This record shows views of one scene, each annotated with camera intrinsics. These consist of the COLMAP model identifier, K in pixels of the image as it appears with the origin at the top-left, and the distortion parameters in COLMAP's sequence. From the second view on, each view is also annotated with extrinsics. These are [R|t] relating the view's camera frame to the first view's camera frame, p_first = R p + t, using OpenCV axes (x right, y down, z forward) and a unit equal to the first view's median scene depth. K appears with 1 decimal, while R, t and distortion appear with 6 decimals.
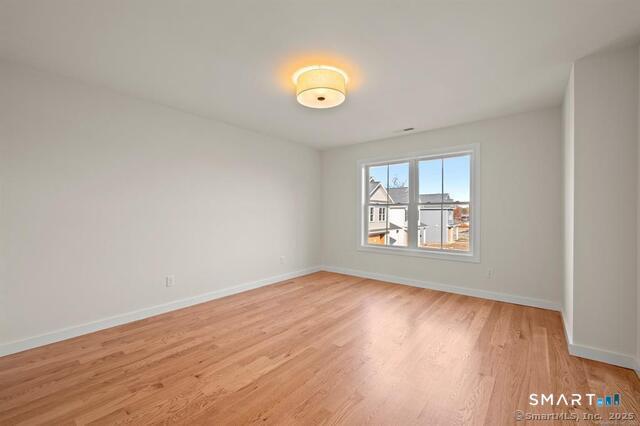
lens RADIAL K [[264.7, 0, 321.7], [0, 264.7, 212.6], [0, 0, 1]] dist [0.000989, 0.000344]
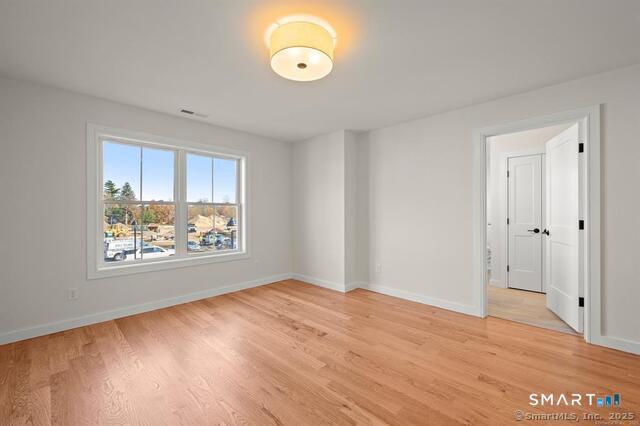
lens RADIAL K [[264.7, 0, 321.8], [0, 264.7, 213.0], [0, 0, 1]] dist [0.000989, 0.000344]
pose [[0.086719, -0.000941, 0.996232, -0.516401], [-0.004898, 0.999987, 0.001371, -0.007468], [-0.996221, -0.004998, 0.086713, 0.585941]]
